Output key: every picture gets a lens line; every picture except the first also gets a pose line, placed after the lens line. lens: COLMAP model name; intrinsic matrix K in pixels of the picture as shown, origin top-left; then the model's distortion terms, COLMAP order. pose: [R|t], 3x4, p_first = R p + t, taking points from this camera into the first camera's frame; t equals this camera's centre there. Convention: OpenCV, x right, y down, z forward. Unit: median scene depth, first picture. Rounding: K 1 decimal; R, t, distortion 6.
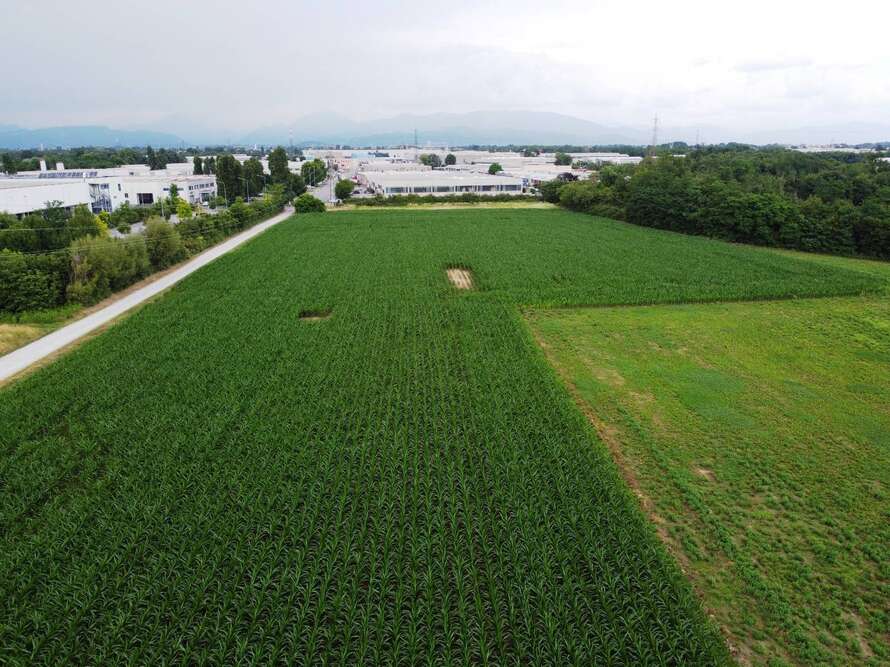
lens RADIAL K [[675.5, 0, 440.7], [0, 675.5, 334.4], [0, 0, 1]] dist [-0.006989, -0.003325]
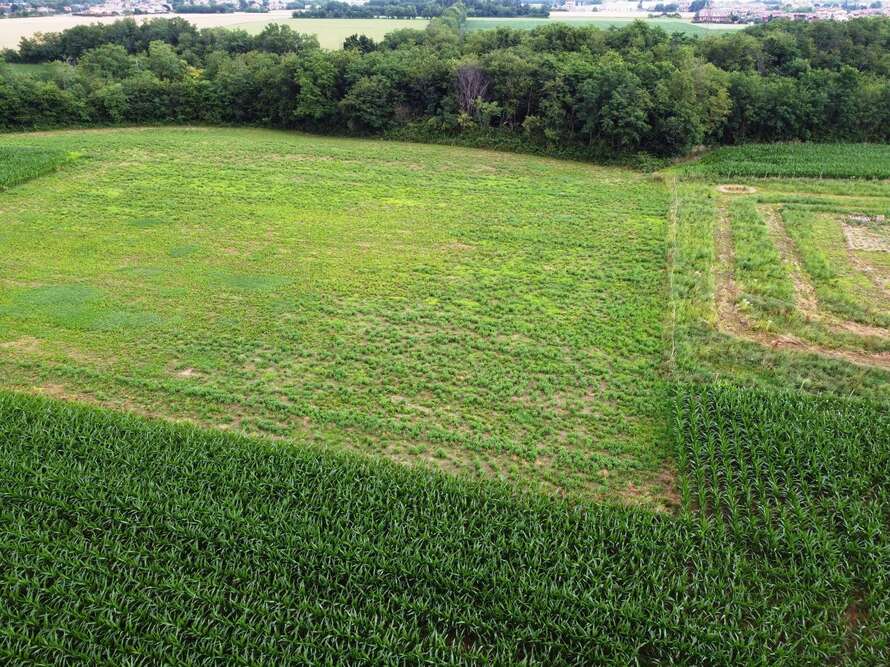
lens RADIAL K [[674.2, 0, 441.7], [0, 674.2, 333.2], [0, 0, 1]] dist [0.001876, -0.007383]
pose [[0.312837, -0.419425, 0.852183, -0.151408], [0.248973, 0.902056, 0.352573, -0.051443], [-0.916594, 0.101873, 0.386622, 0.115637]]
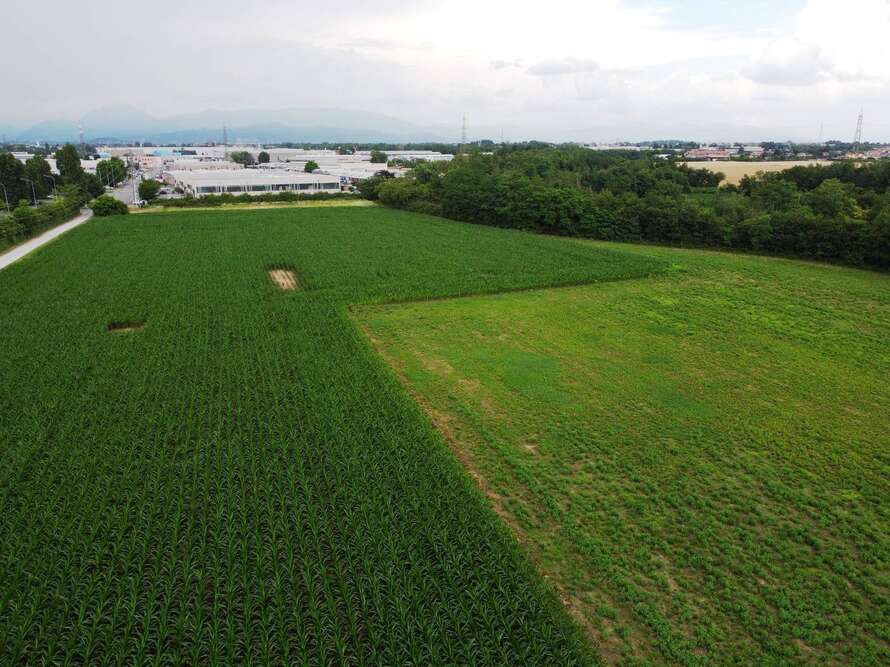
lens RADIAL K [[675.1, 0, 442.0], [0, 675.1, 332.9], [0, 0, 1]] dist [-0.002353, -0.003197]
pose [[0.965135, -0.067248, 0.252967, -0.003429], [0.066882, 0.997710, 0.010057, 0.000434], [-0.253064, 0.007213, 0.967423, -0.005953]]
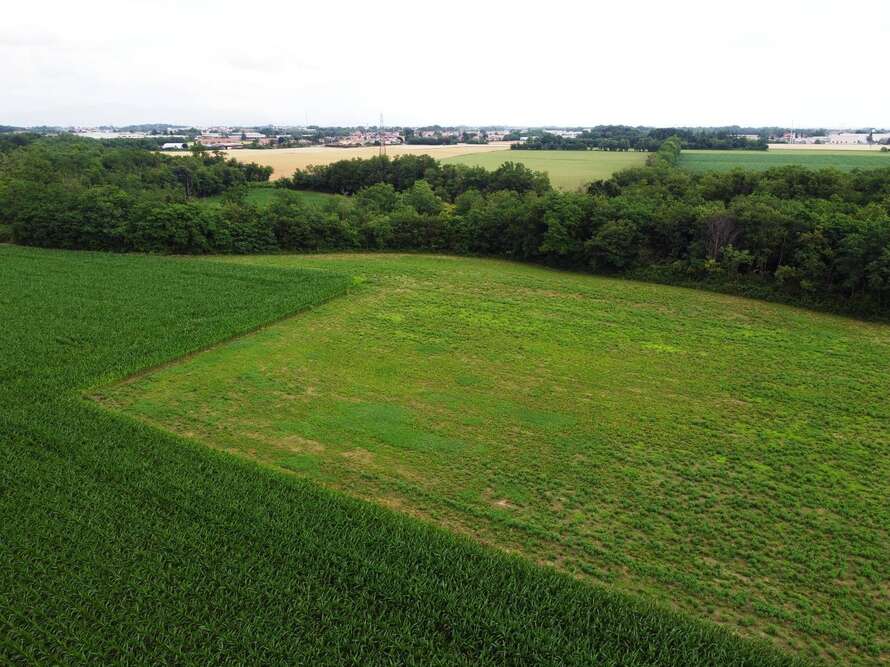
lens RADIAL K [[674.2, 0, 441.7], [0, 674.2, 333.2], [0, 0, 1]] dist [0.001876, -0.007383]
pose [[0.565902, -0.237537, 0.789513, -0.227243], [0.217970, 0.966630, 0.134590, -0.113528], [-0.795138, 0.095926, 0.598794, 0.173359]]
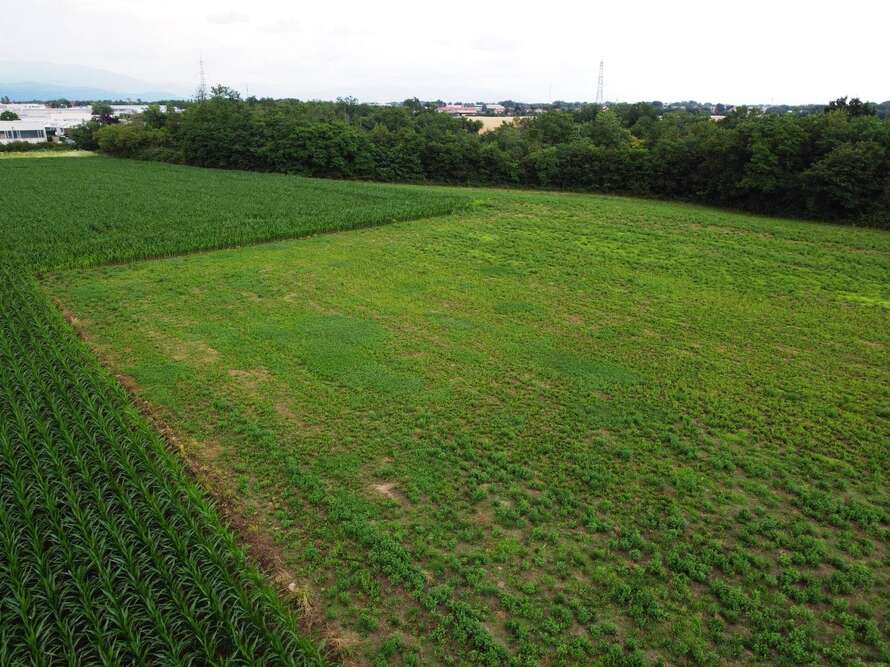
lens RADIAL K [[674.2, 0, 441.7], [0, 674.2, 333.2], [0, 0, 1]] dist [0.001876, -0.007383]
pose [[0.815768, -0.177393, 0.550504, 0.062783], [0.147348, 0.984140, 0.098778, 0.011004], [-0.559296, 0.000535, 0.828968, 0.227900]]
